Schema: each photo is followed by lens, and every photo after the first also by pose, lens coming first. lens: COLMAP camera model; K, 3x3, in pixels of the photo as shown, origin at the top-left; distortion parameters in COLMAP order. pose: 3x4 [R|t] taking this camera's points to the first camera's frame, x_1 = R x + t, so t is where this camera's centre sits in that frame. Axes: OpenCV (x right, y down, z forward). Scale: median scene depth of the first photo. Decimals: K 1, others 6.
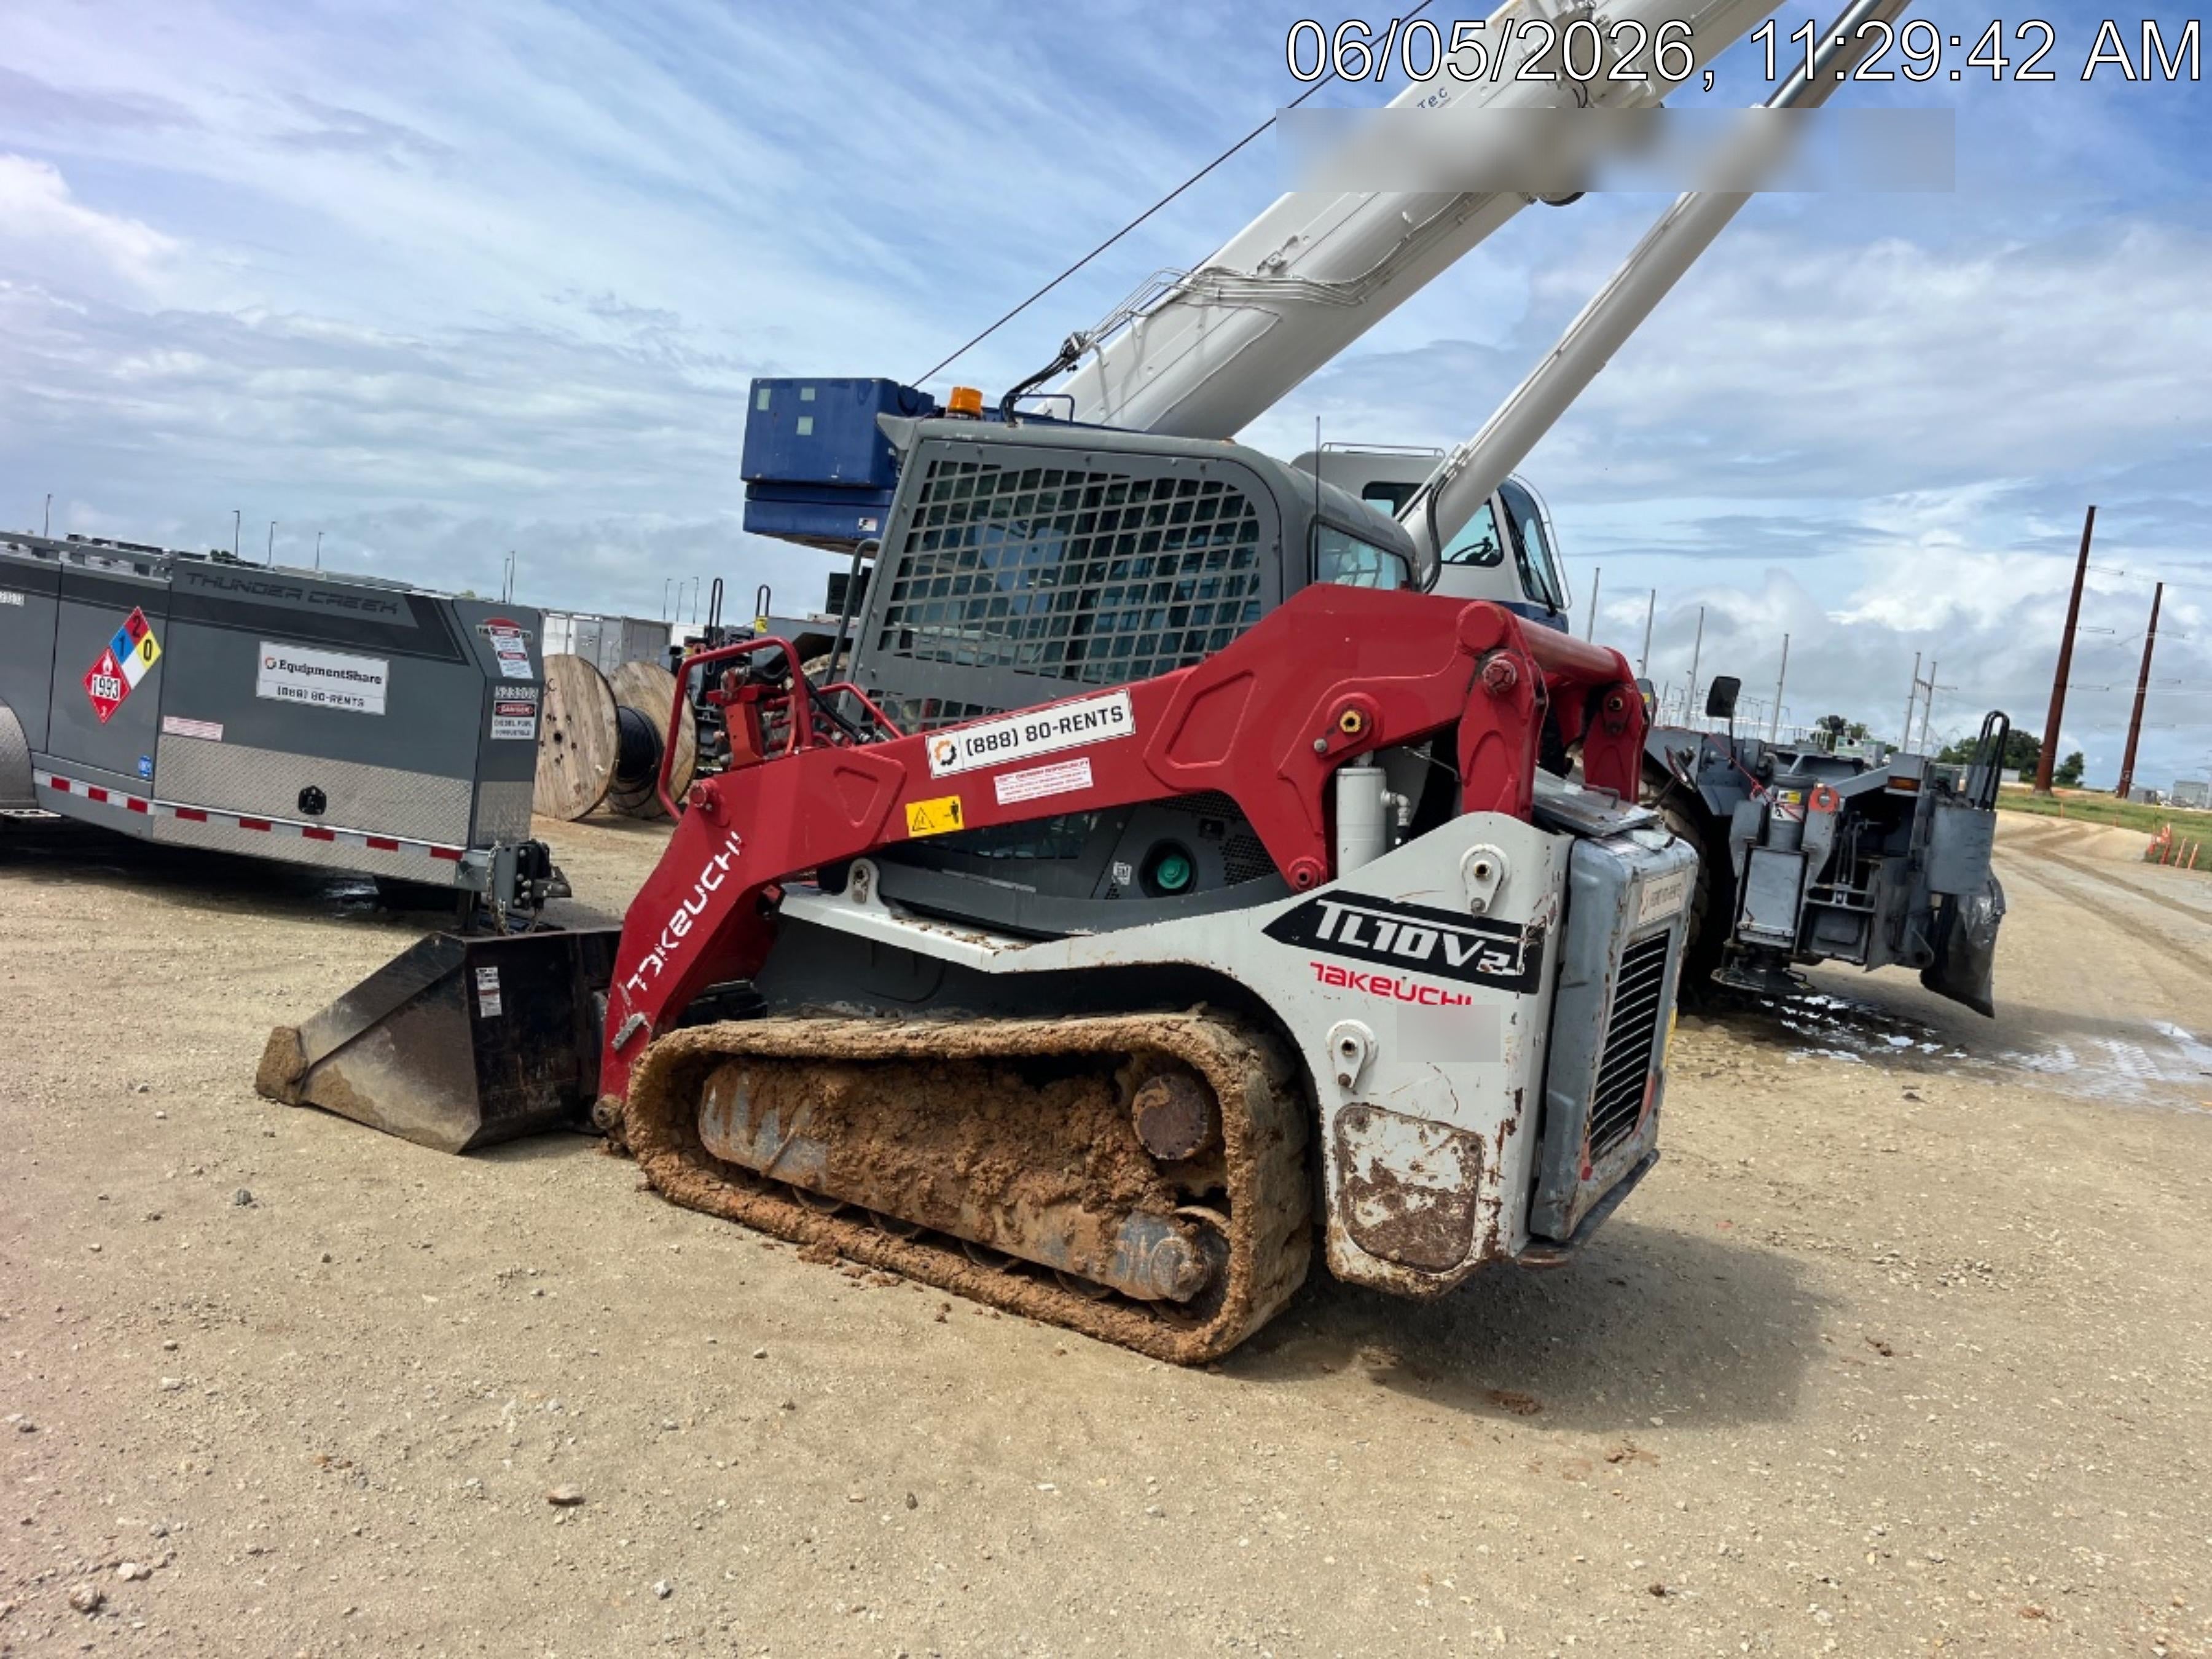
lens RADIAL K [[1761.2, 0, 1109.4], [0, 1761.2, 812.2], [0, 0, 1]] dist [0.103518, -0.174862]
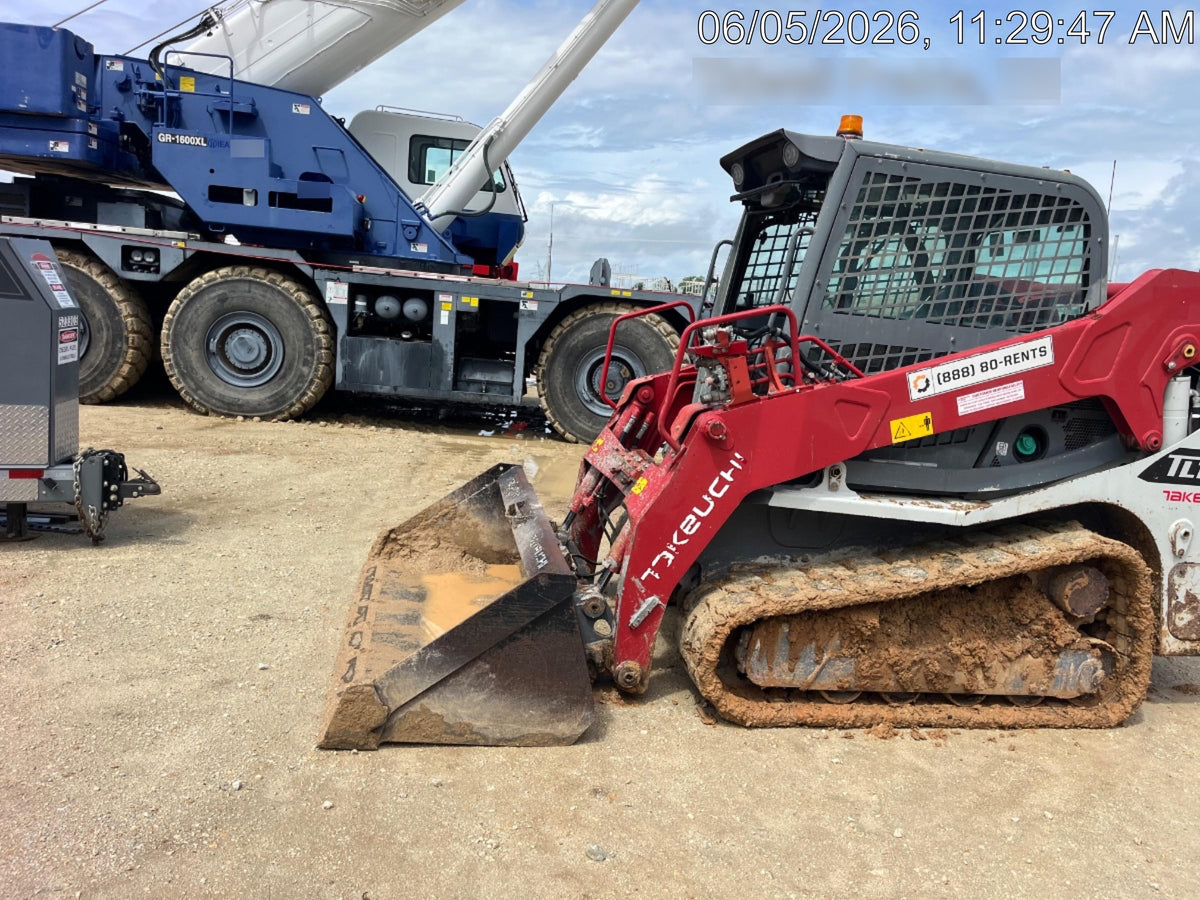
lens RADIAL K [[949.9, 0, 603.5], [0, 949.9, 453.7], [0, 0, 1]] dist [0.093327, -0.152807]
pose [[0.774627, -0.149931, 0.614390, -0.791734], [0.050763, 0.983097, 0.175905, -0.129401], [-0.630378, -0.105072, 0.769144, 0.550098]]
